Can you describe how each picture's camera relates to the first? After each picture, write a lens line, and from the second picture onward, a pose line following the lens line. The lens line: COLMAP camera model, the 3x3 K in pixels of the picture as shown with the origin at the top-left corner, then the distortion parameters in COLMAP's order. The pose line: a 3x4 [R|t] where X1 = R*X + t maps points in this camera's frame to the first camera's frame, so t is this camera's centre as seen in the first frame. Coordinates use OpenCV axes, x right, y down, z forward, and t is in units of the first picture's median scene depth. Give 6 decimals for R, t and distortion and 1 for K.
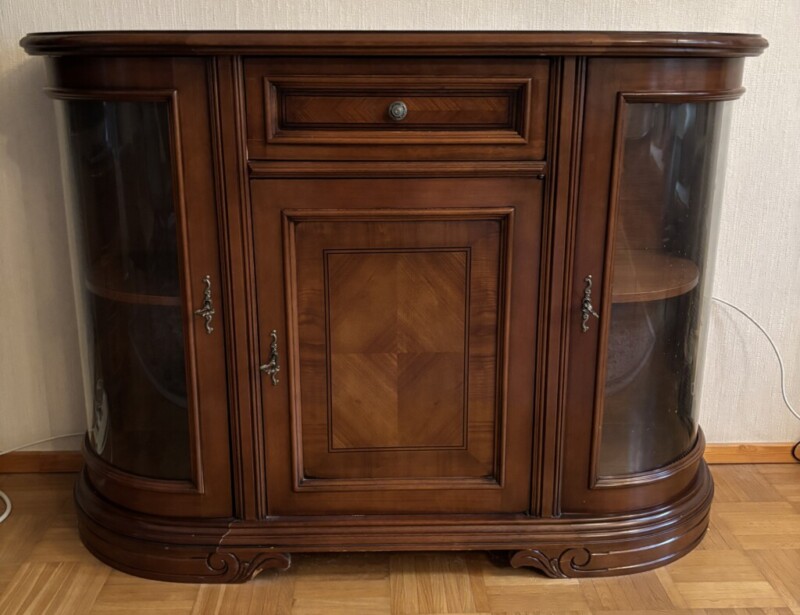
lens RADIAL K [[927.2, 0, 396.5], [0, 927.2, 309.5], [0, 0, 1]] dist [0.089127, 0.000000]
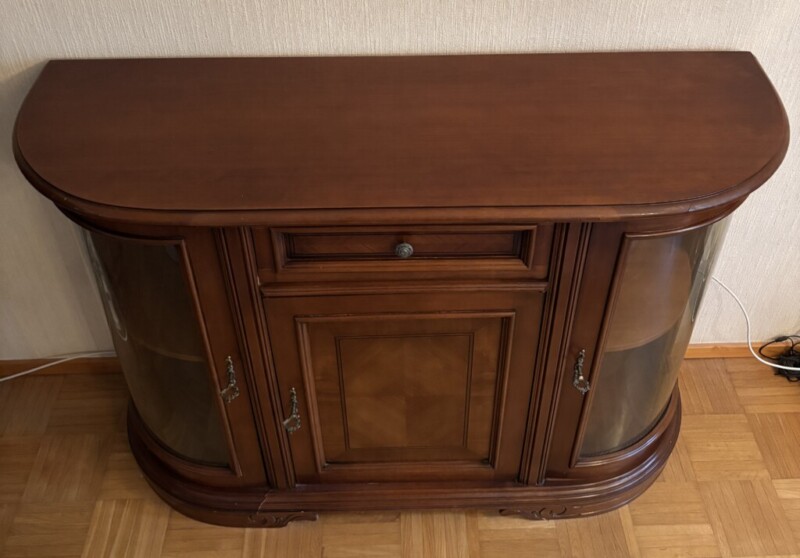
lens RADIAL K [[896.5, 0, 406.3], [0, 896.5, 277.2], [0, 0, 1]] dist [0.087341, 0.000000]
pose [[0.999985, -0.002252, -0.005060, 0.007684], [0.004311, 0.890104, 0.455738, -0.546629], [0.003478, -0.455753, 0.890100, 0.103016]]
